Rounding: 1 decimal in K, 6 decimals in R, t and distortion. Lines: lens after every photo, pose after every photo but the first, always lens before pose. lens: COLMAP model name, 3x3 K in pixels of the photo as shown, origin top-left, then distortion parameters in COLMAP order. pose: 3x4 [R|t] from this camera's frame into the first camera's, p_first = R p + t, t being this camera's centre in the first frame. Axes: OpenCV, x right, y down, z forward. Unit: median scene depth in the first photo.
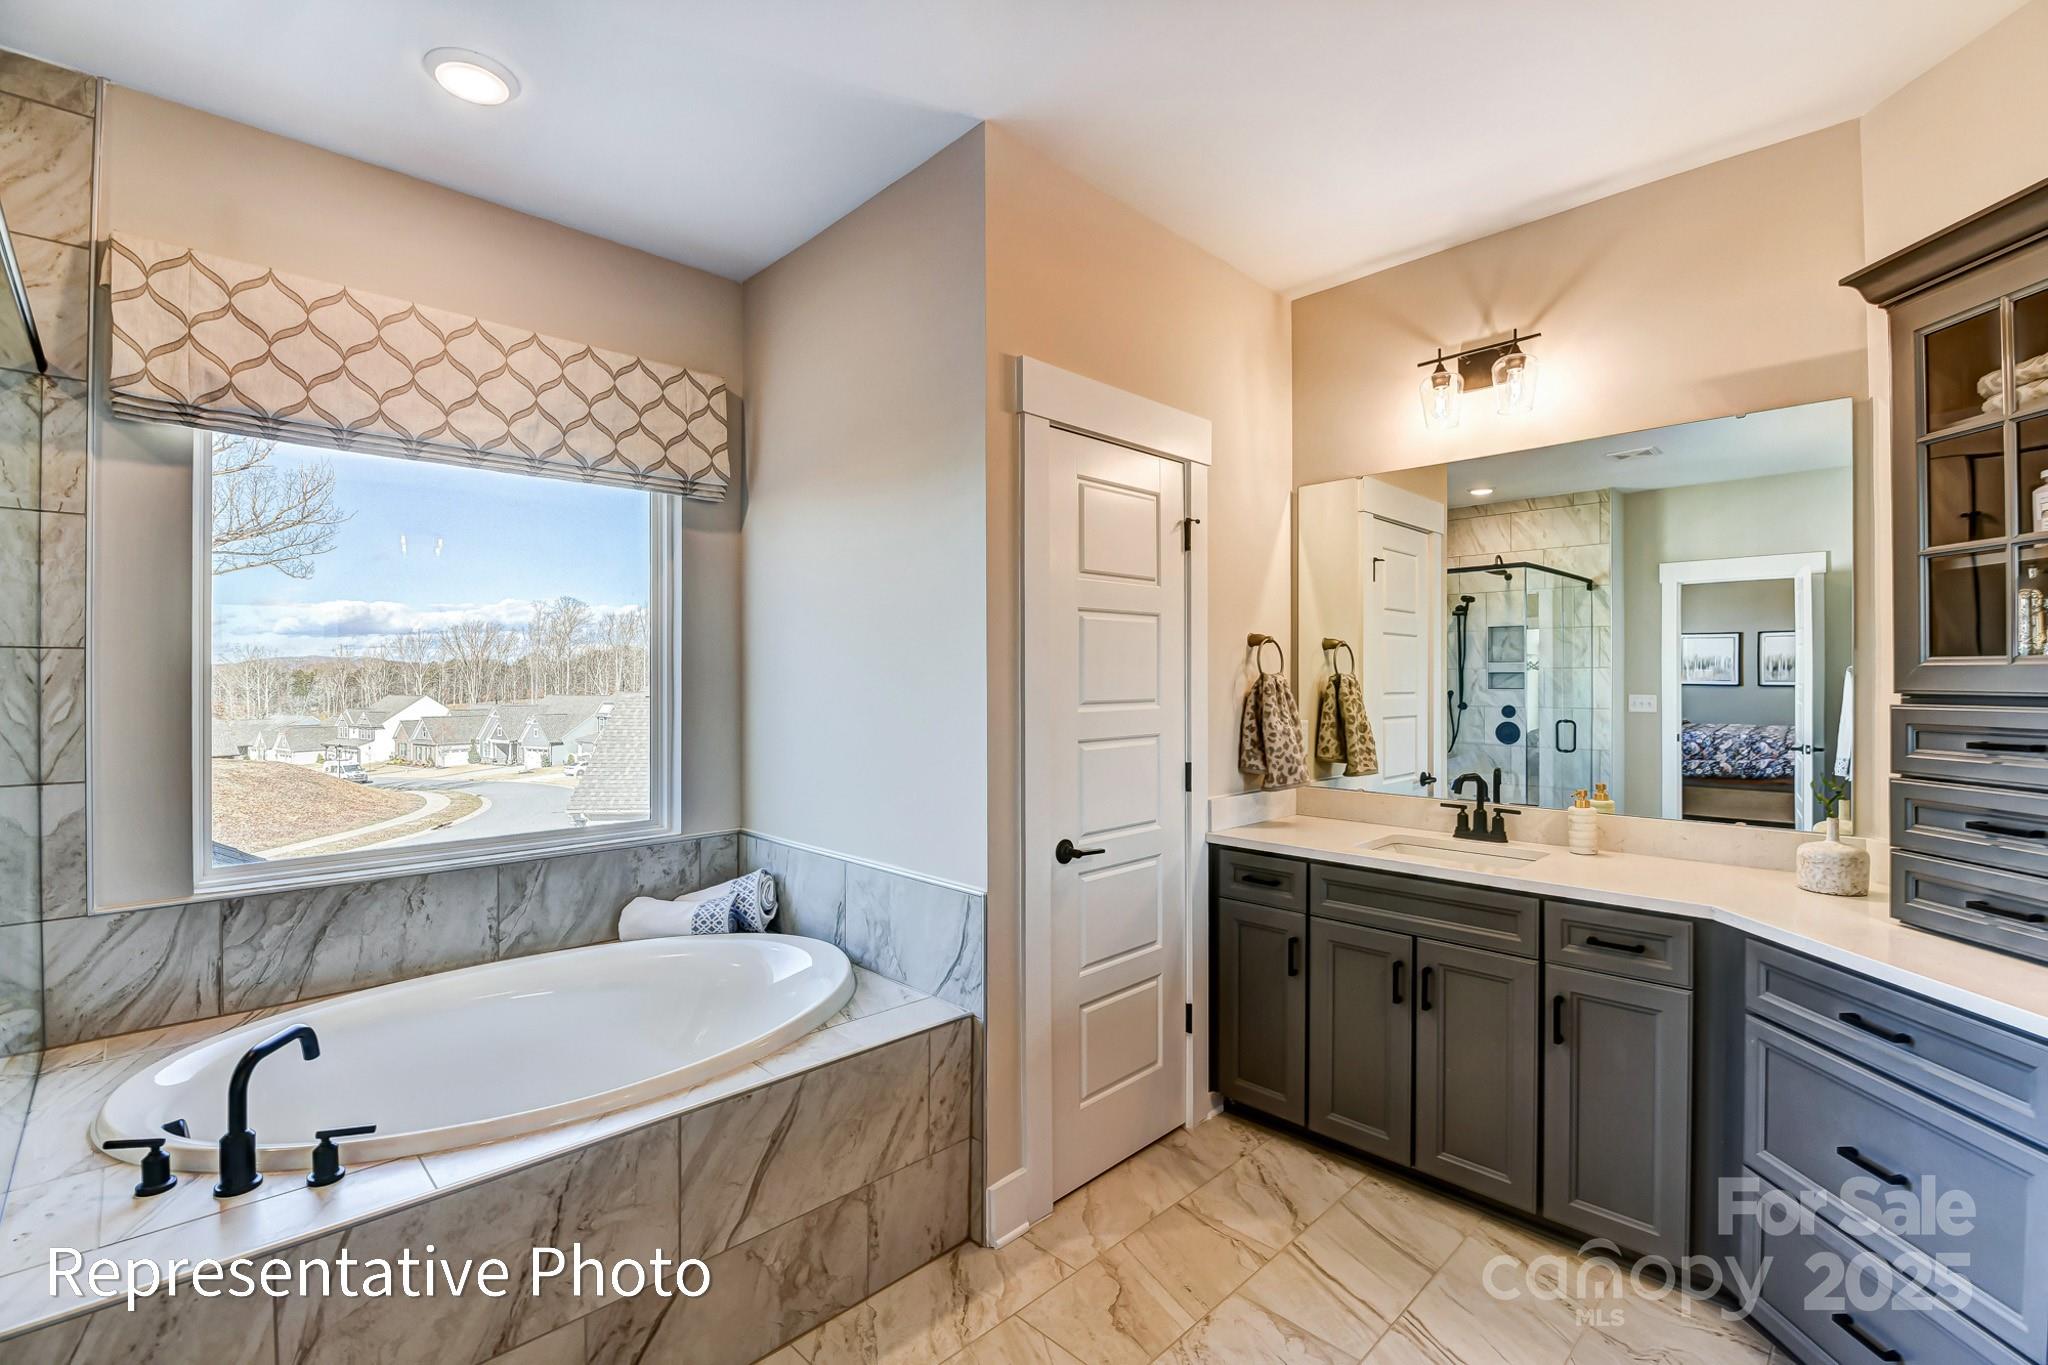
lens RADIAL K [[885.8, 0, 1024.0], [0, 885.8, 682.5], [0, 0, 1]] dist [-0.001903, -0.010986]
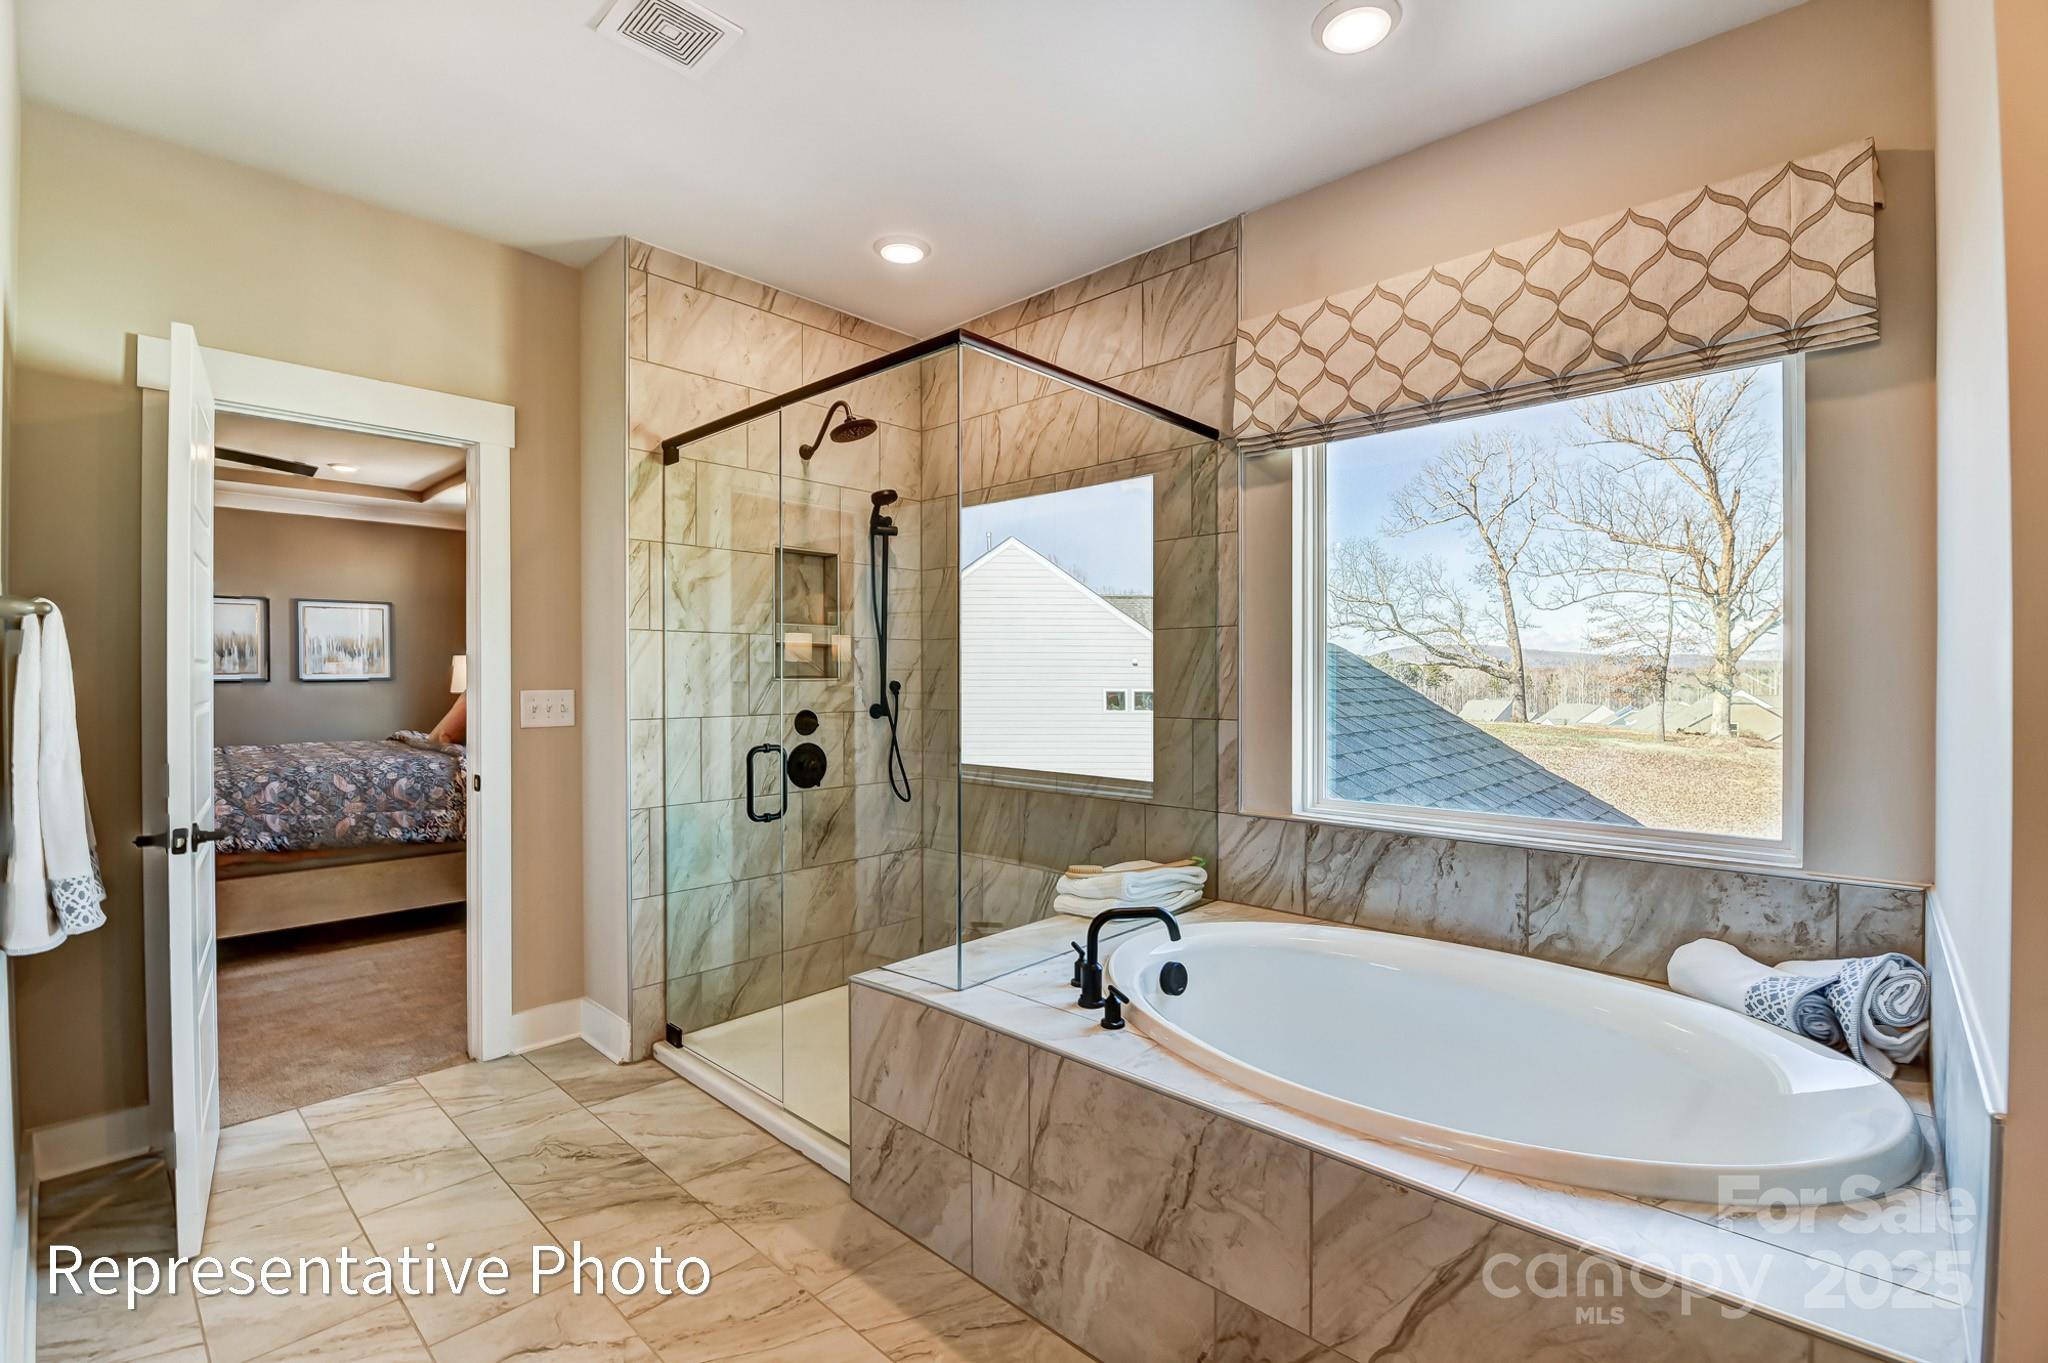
lens RADIAL K [[885.8, 0, 1024.0], [0, 885.8, 681.5], [0, 0, 1]] dist [-0.001903, -0.010986]
pose [[0.054350, 0.007664, -0.998493, 0.297388], [-0.001021, 0.999970, 0.007620, 0.035606], [0.998521, 0.000605, 0.054356, 0.497361]]
